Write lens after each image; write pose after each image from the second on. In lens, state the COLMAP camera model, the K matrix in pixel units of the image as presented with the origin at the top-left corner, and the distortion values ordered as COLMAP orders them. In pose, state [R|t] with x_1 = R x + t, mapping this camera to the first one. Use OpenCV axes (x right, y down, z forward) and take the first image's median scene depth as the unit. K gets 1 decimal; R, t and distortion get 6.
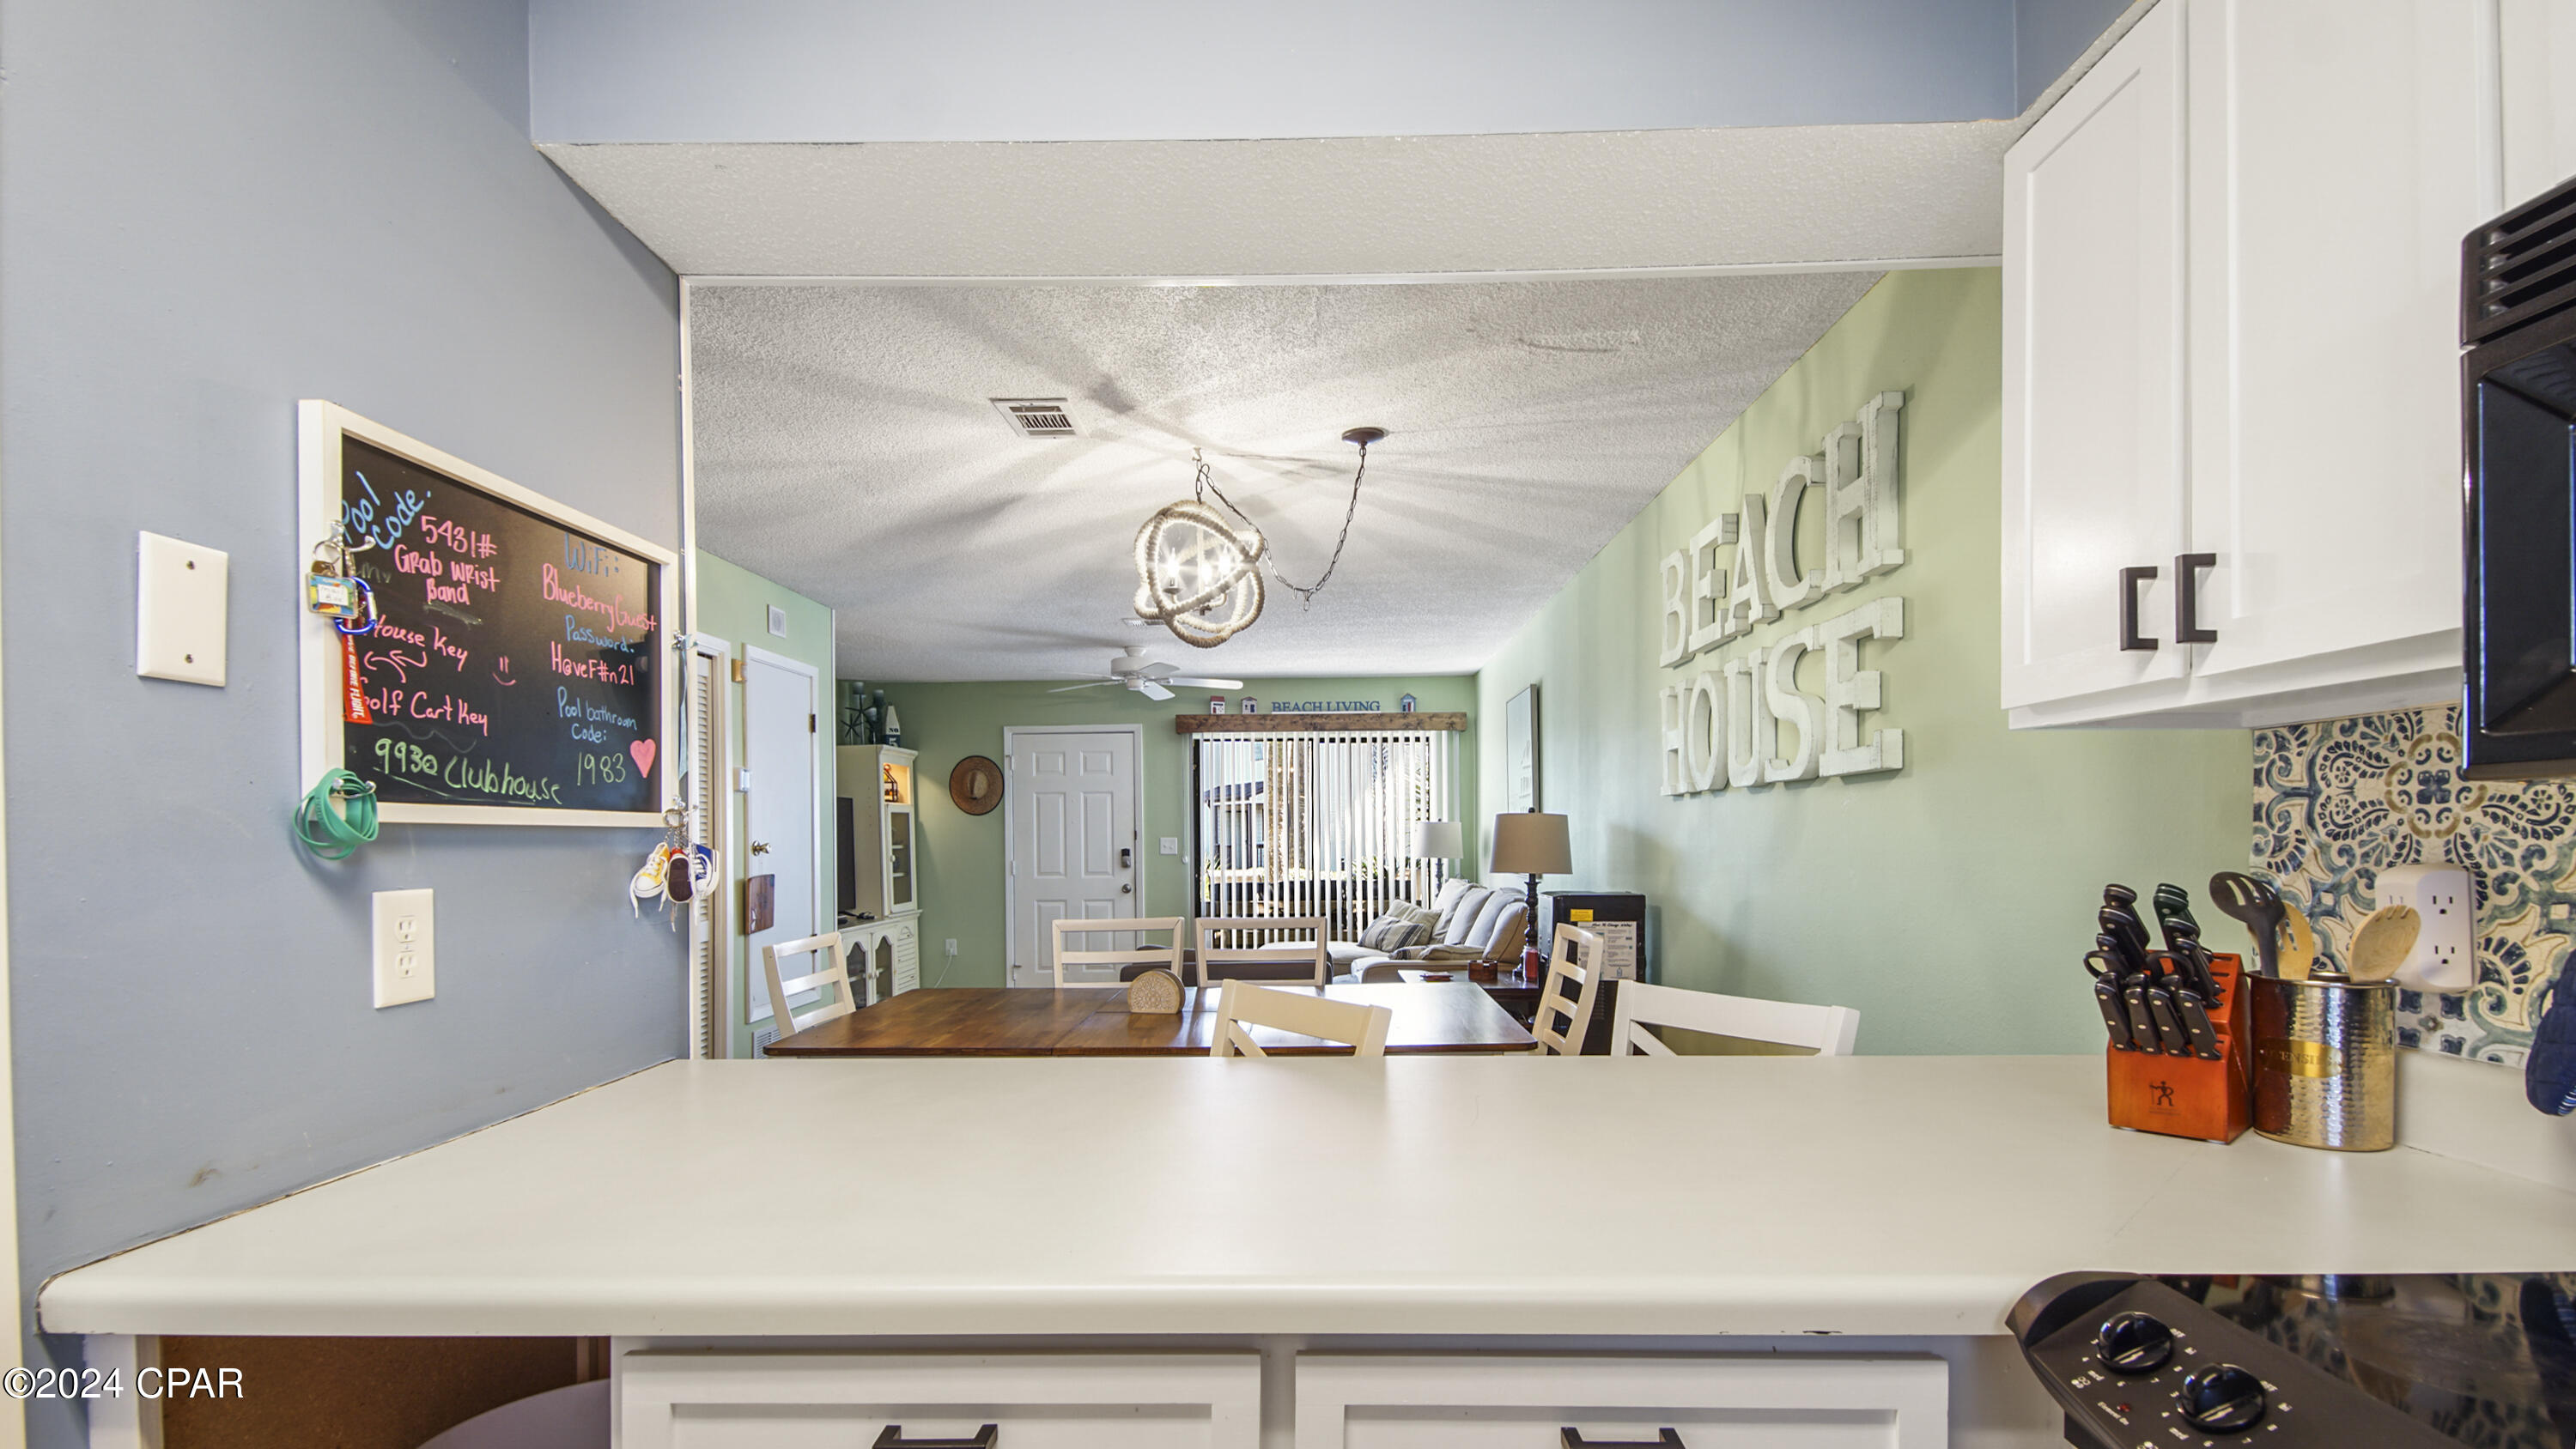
lens RADIAL K [[1130.0, 0, 1292.4], [0, 1130.0, 822.2], [0, 0, 1]] dist [0.027946, -0.000100]
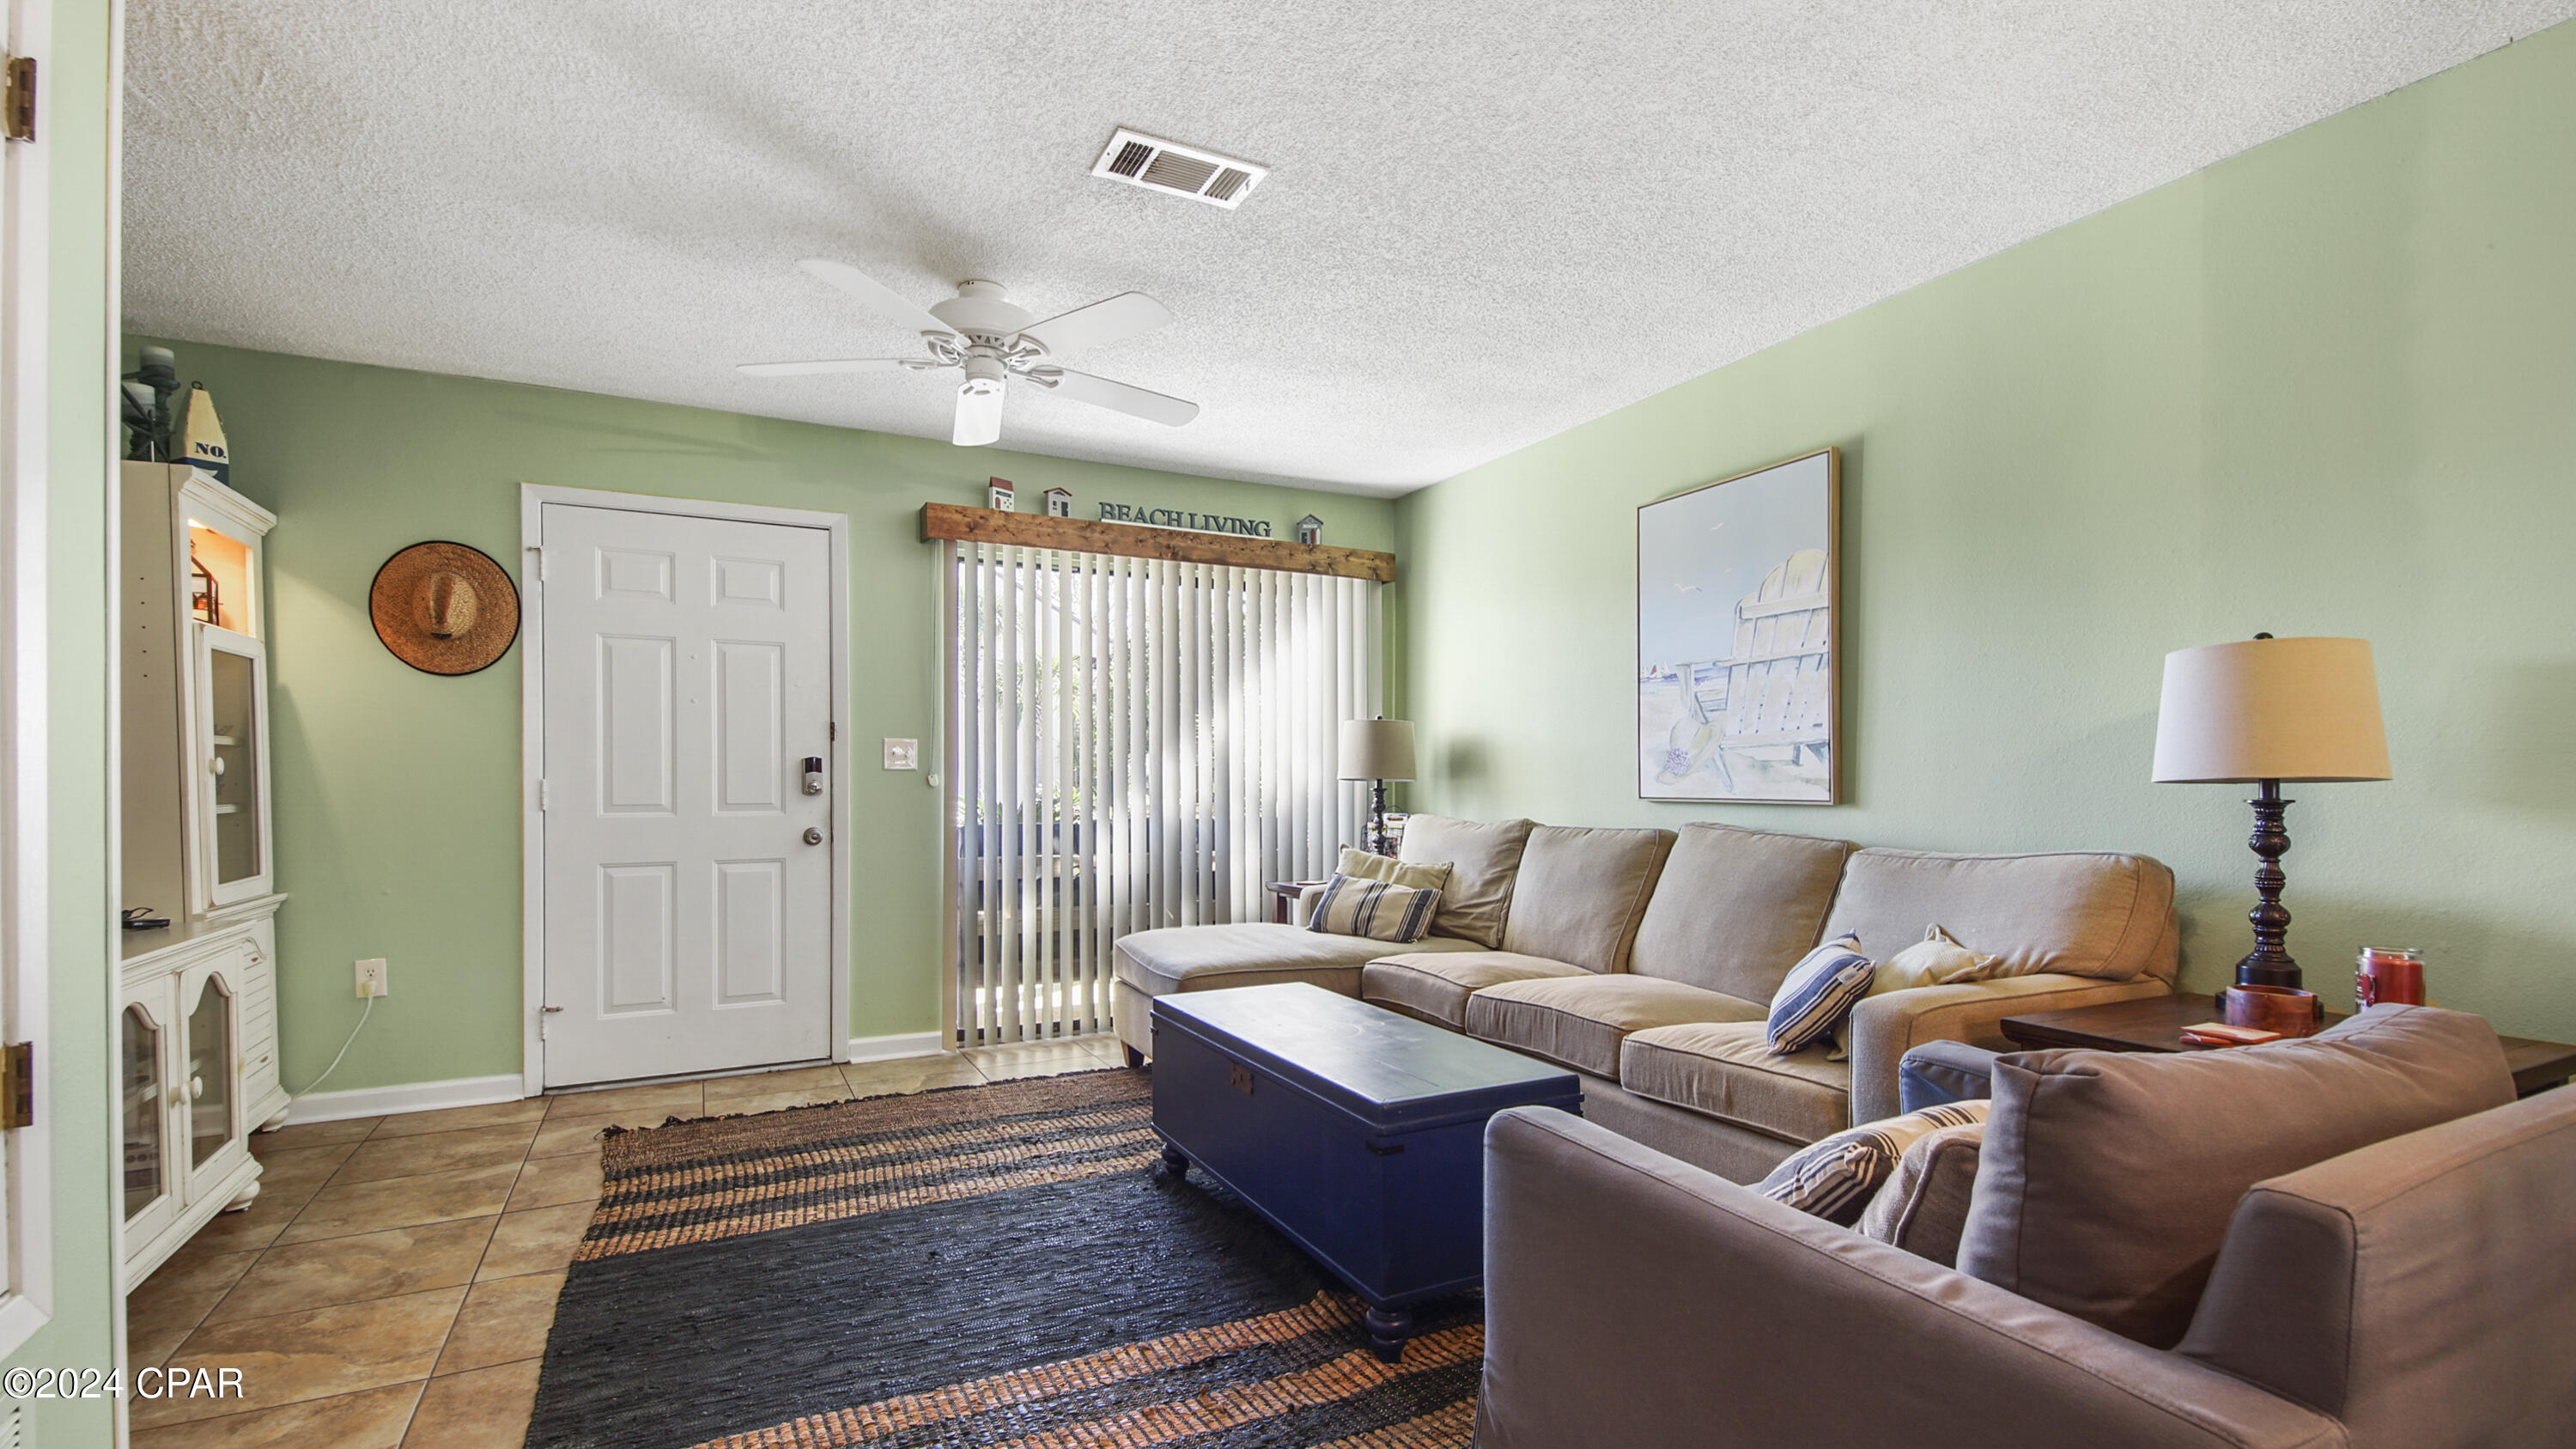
lens RADIAL K [[1175.7, 0, 1286.9], [0, 1175.7, 761.9], [0, 0, 1]] dist [0.032997, -0.000318]
pose [[0.884725, 0.016452, 0.465824, -0.207691], [-0.014643, 0.999865, -0.007502, 0.026672], [-0.465884, -0.000183, 0.884846, 0.437200]]
